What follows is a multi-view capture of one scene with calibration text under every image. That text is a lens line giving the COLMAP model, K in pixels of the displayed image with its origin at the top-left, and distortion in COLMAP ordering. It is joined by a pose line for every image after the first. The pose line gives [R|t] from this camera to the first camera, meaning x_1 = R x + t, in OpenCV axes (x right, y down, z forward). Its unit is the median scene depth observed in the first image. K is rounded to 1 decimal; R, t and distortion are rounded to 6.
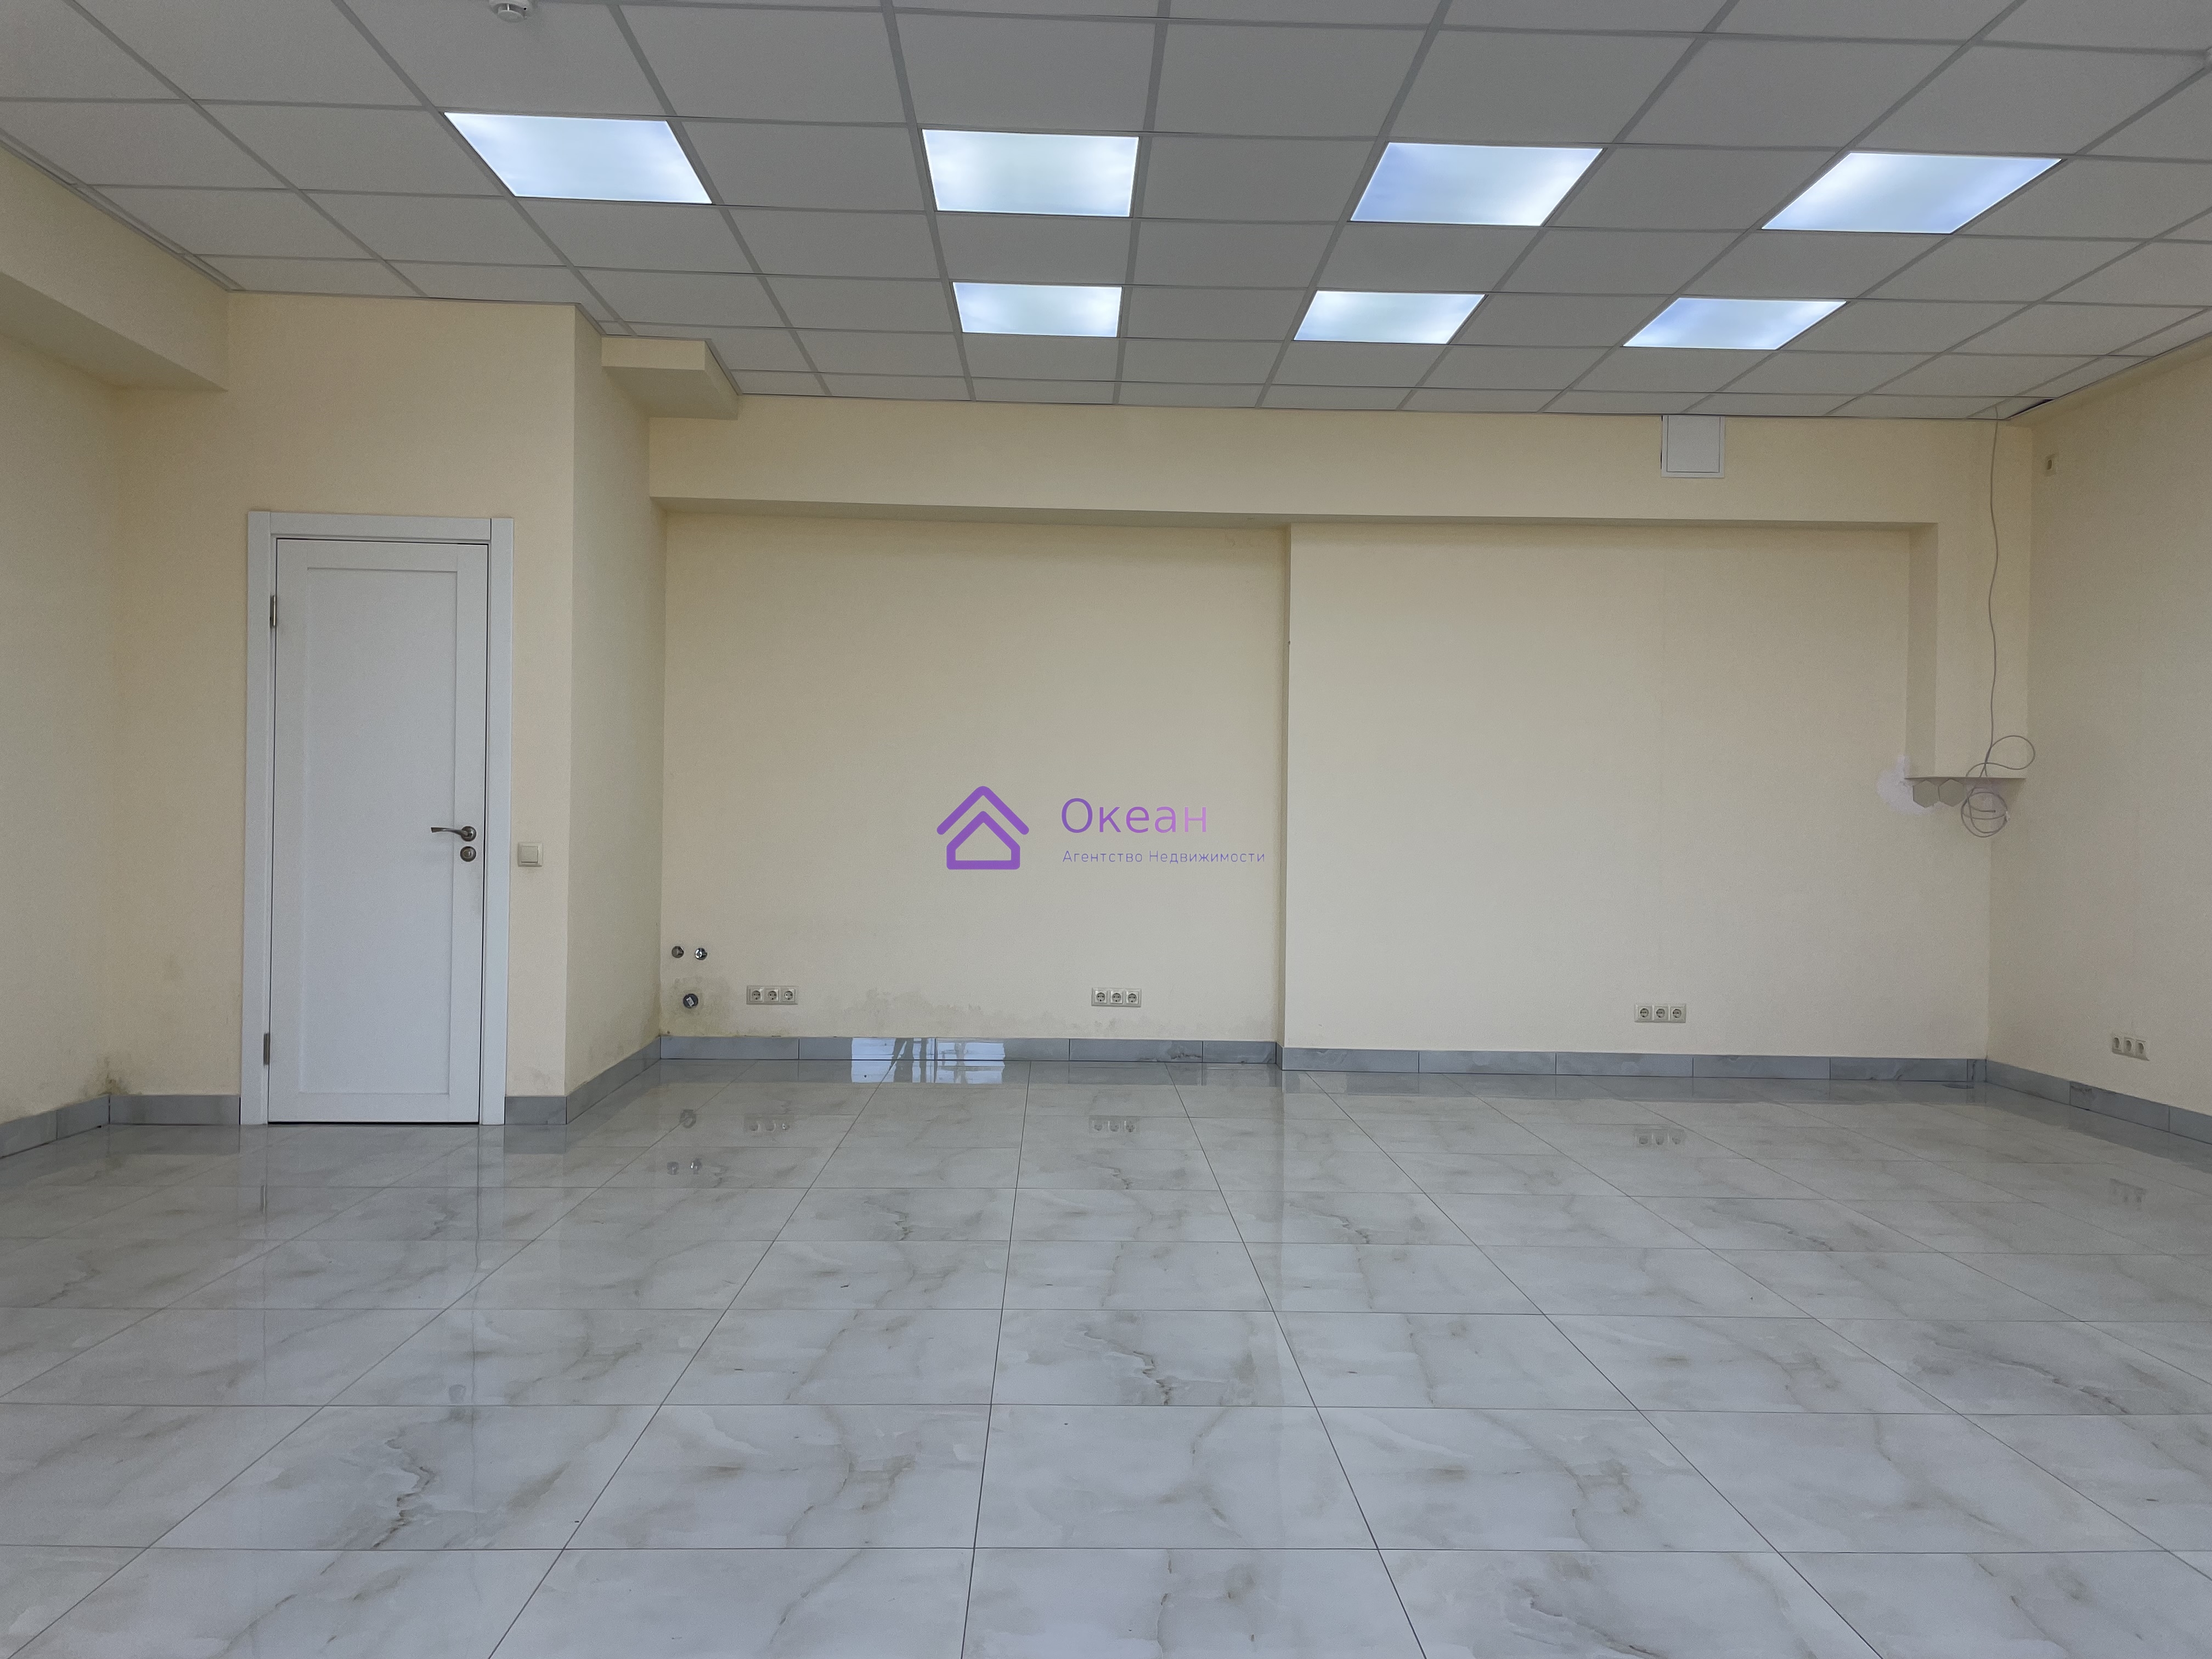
lens RADIAL K [[1664.1, 0, 1098.1], [0, 1664.1, 814.2], [0, 0, 1]] dist [0.054113, -0.030292]
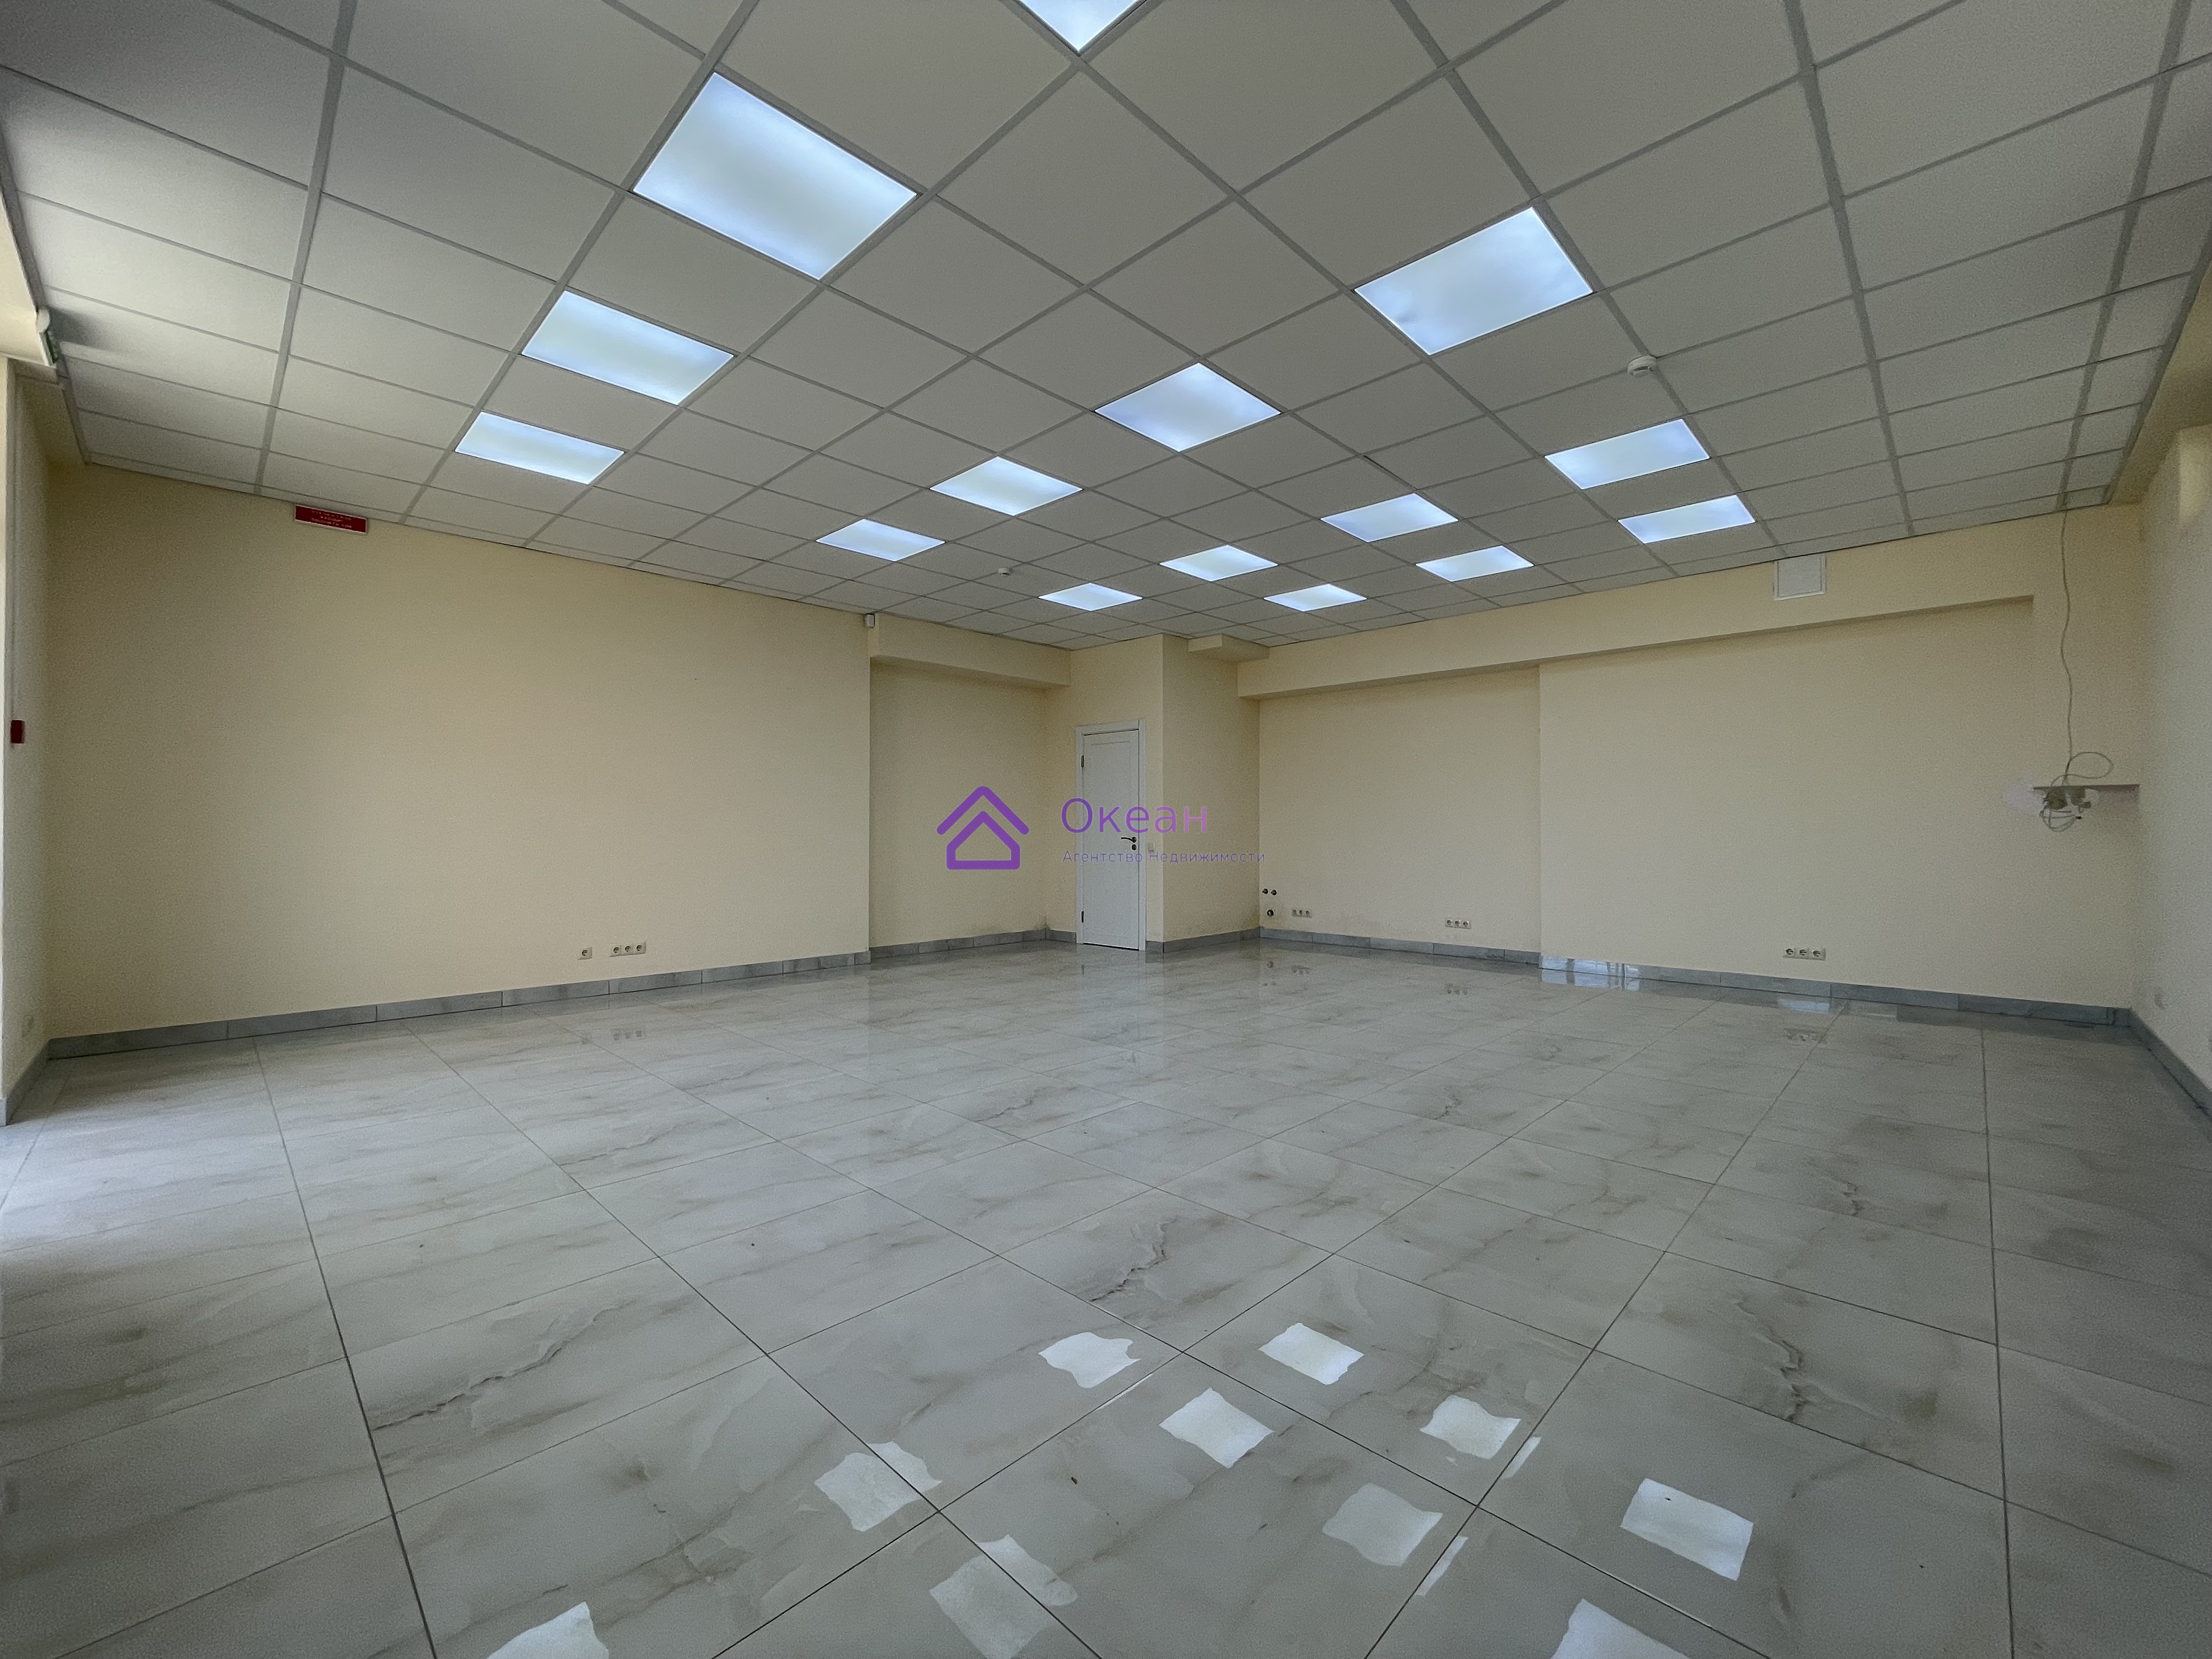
lens RADIAL K [[891.2, 0, 1115.4], [0, 891.2, 836.7], [0, 0, 1]] dist [-0.002813, -0.000694]
pose [[0.699225, -0.011819, -0.714804, 0.577775], [0.014206, 0.999896, -0.002637, 0.009188], [0.714761, -0.008311, 0.699319, -0.002699]]
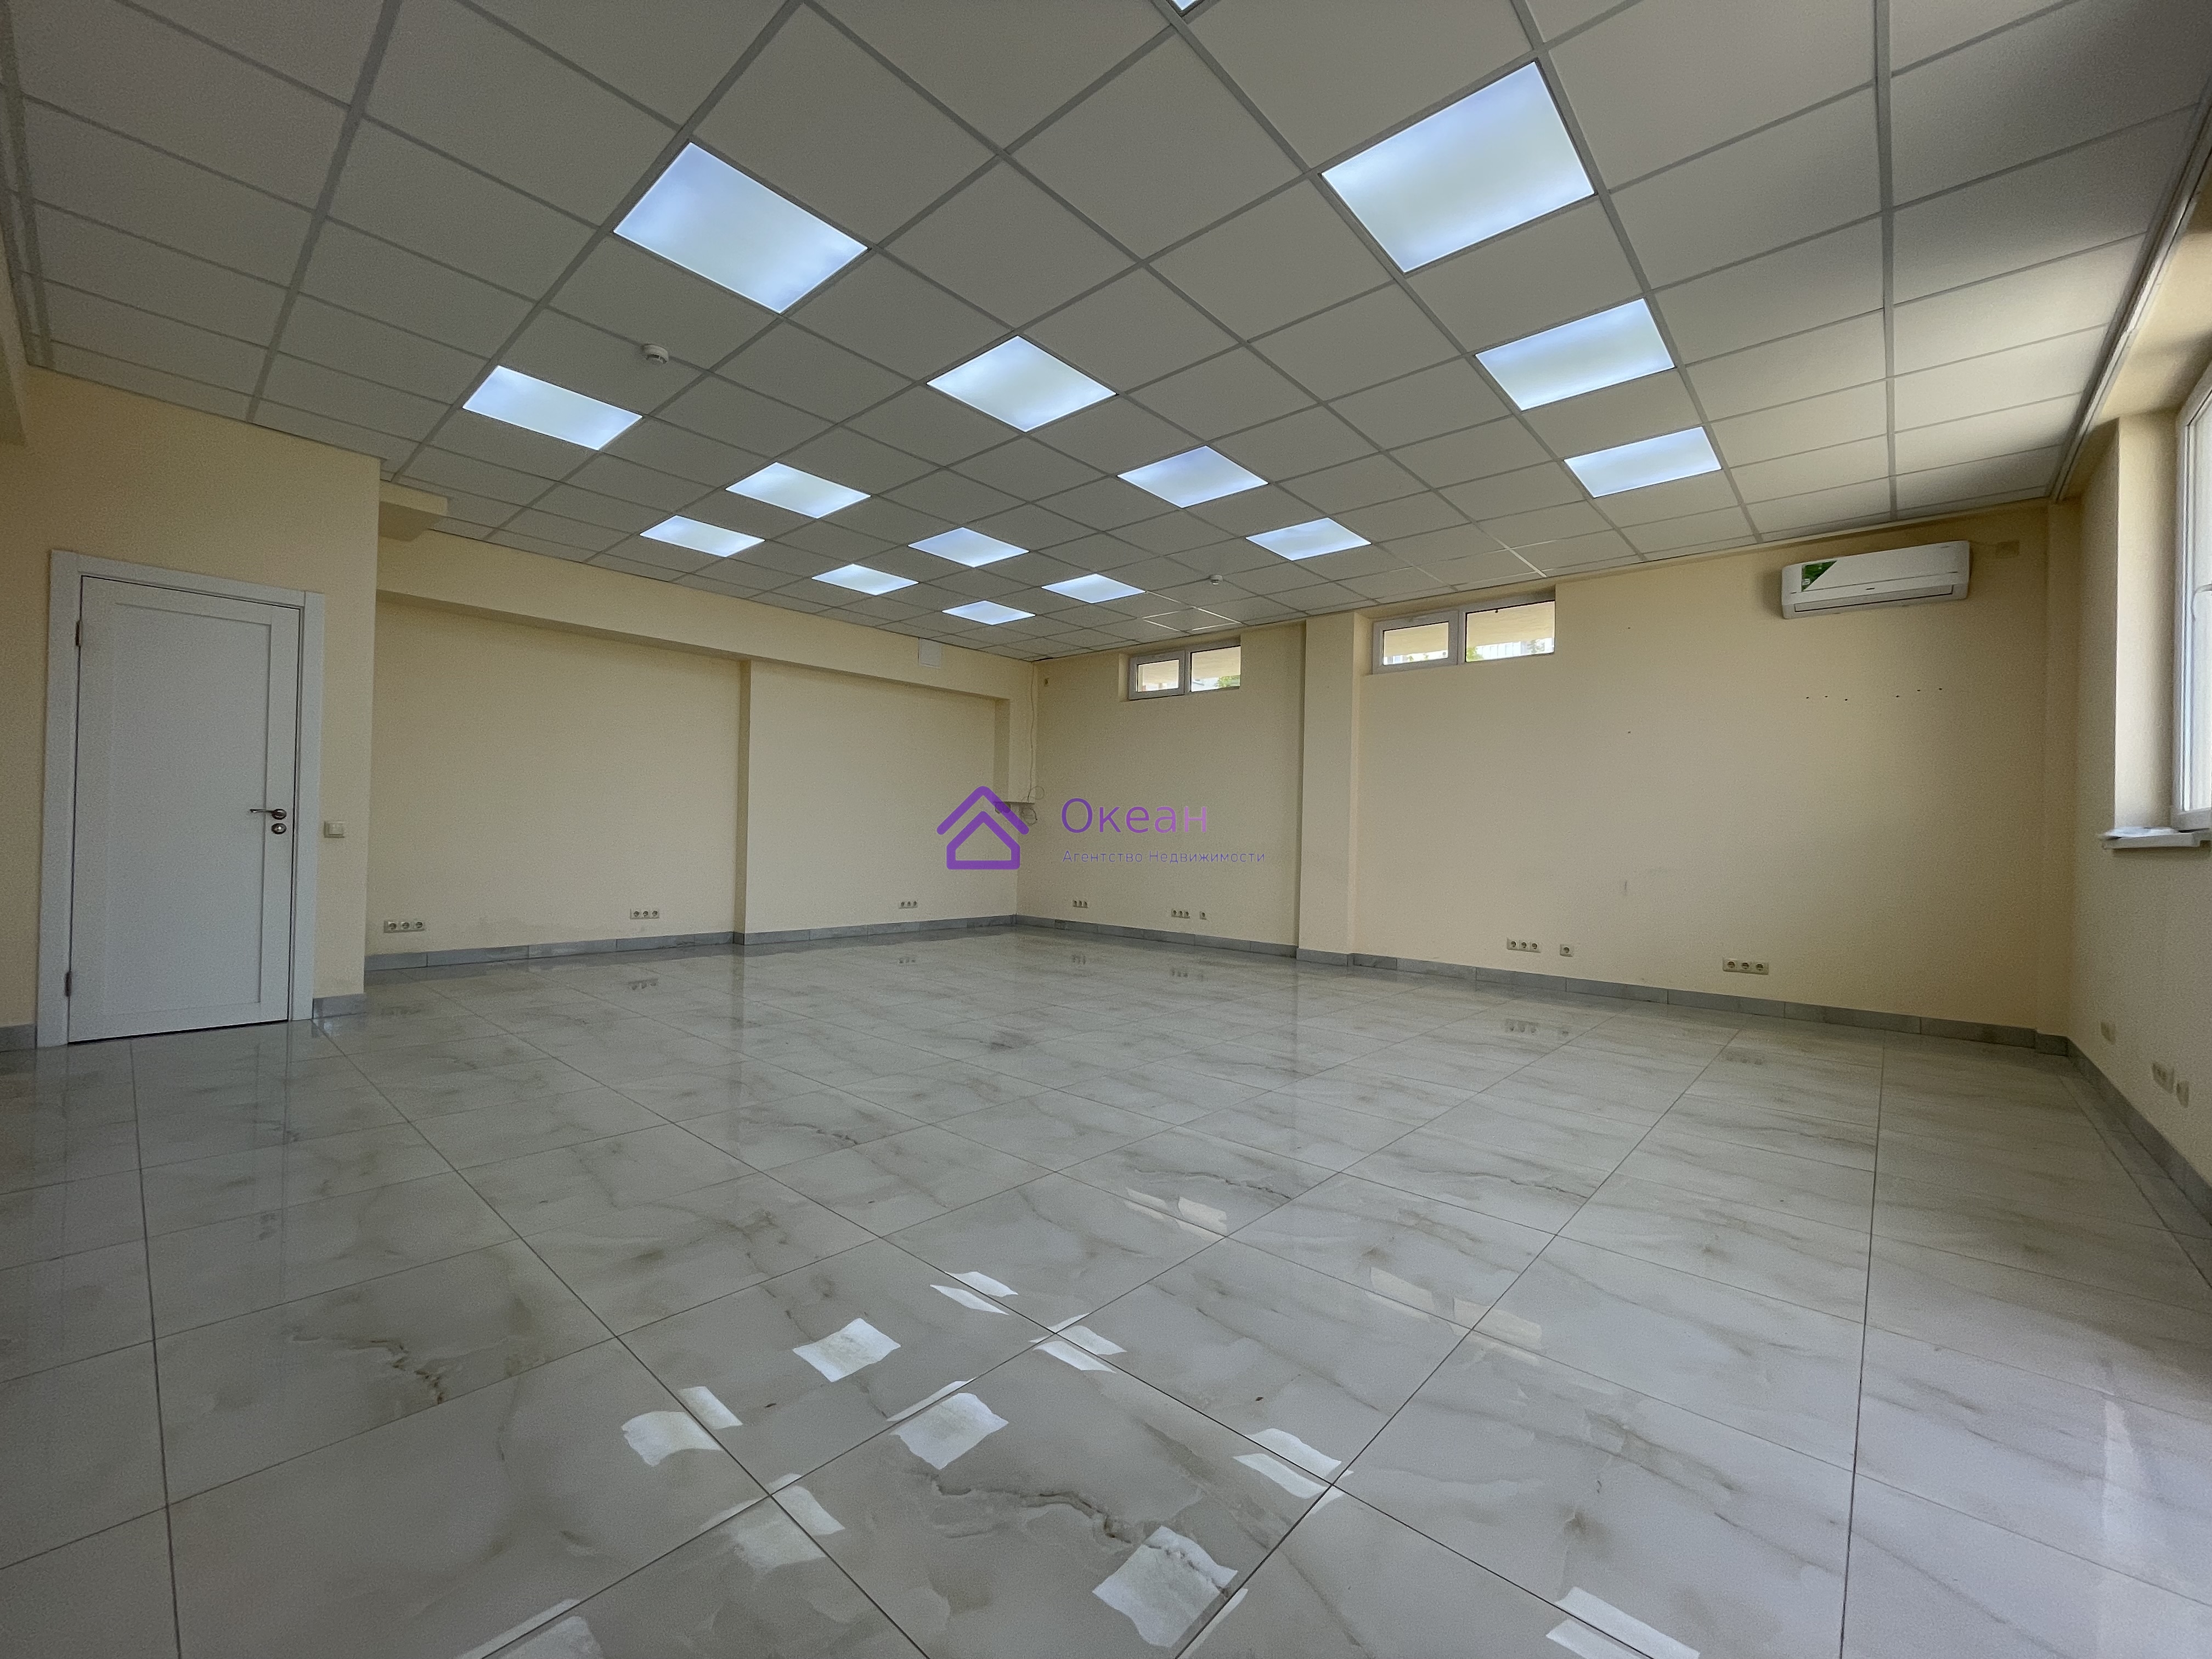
lens RADIAL K [[891.2, 0, 1101.8], [0, 891.2, 821.1], [0, 0, 1]] dist [-0.002813, -0.000694]
pose [[0.690700, 0.012245, 0.723037, -0.416343], [-0.015975, 0.999871, -0.001673, 0.007017], [-0.722964, -0.010396, 0.690807, -0.005625]]
